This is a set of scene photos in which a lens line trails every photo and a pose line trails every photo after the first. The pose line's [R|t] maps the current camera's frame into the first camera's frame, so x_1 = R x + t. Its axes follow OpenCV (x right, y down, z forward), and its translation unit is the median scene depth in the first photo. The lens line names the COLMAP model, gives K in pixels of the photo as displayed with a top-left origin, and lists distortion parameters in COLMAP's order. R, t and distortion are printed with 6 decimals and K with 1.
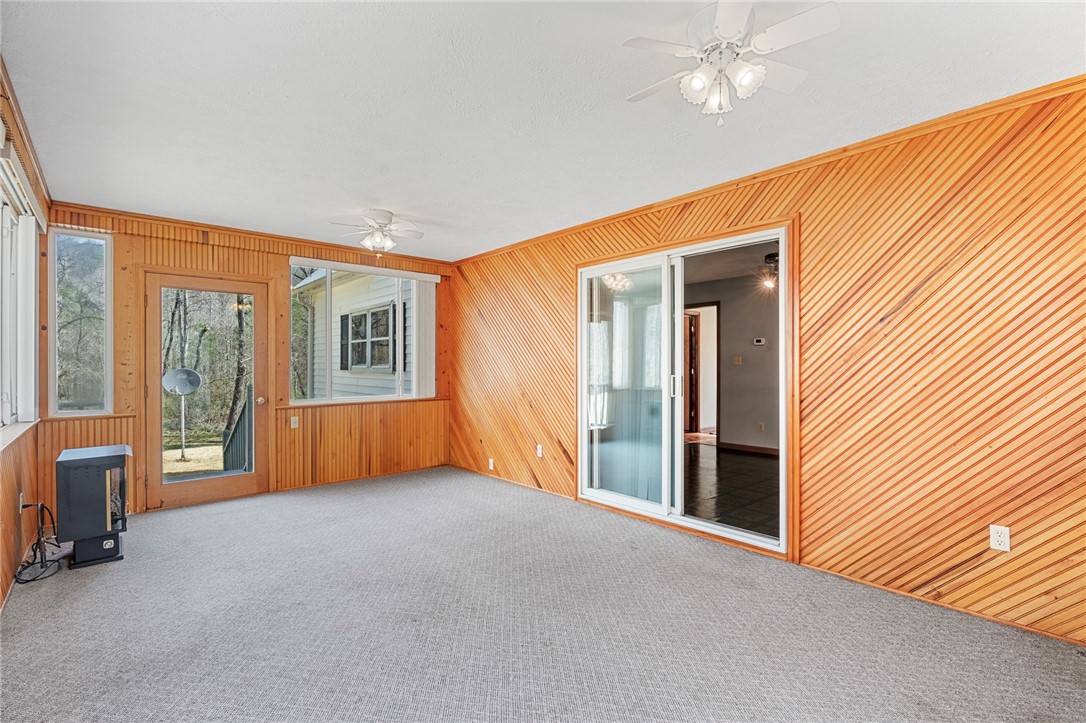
lens RADIAL K [[496.0, 0, 546.2], [0, 496.0, 366.8], [0, 0, 1]] dist [0.002101, 0.000060]
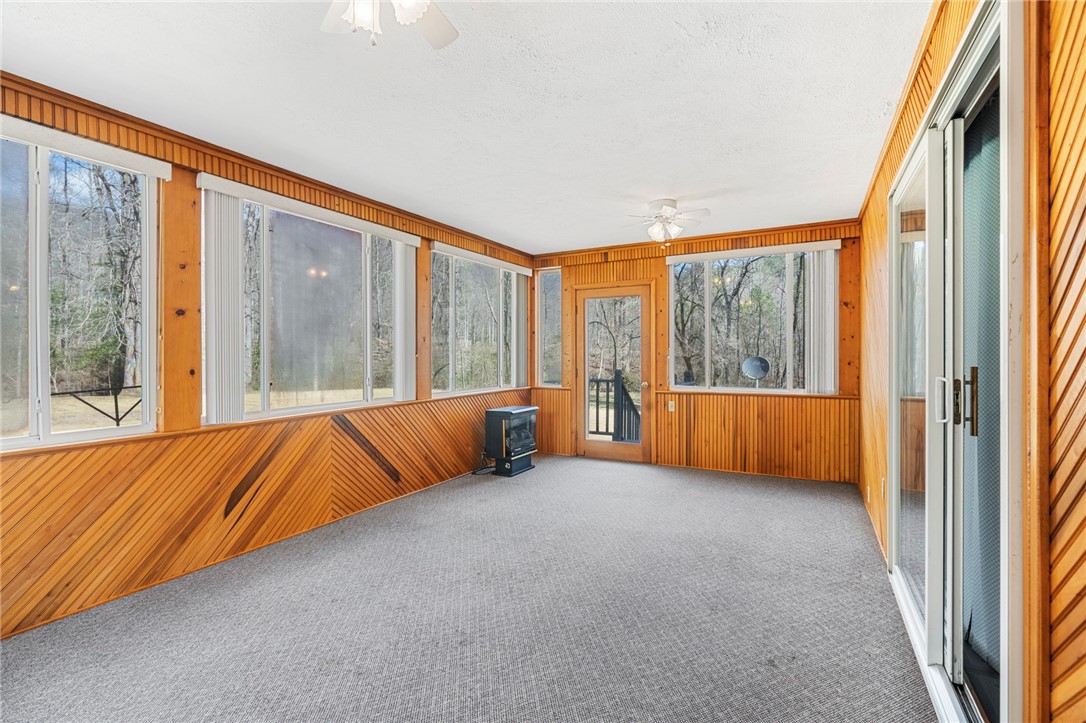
lens RADIAL K [[496.0, 0, 543.7], [0, 496.0, 355.5], [0, 0, 1]] dist [0.002101, 0.000060]
pose [[0.339770, 0.002354, -0.940506, 0.439660], [0.001364, 0.999995, 0.002996, -0.004867], [0.940507, -0.002301, 0.339765, 0.361809]]
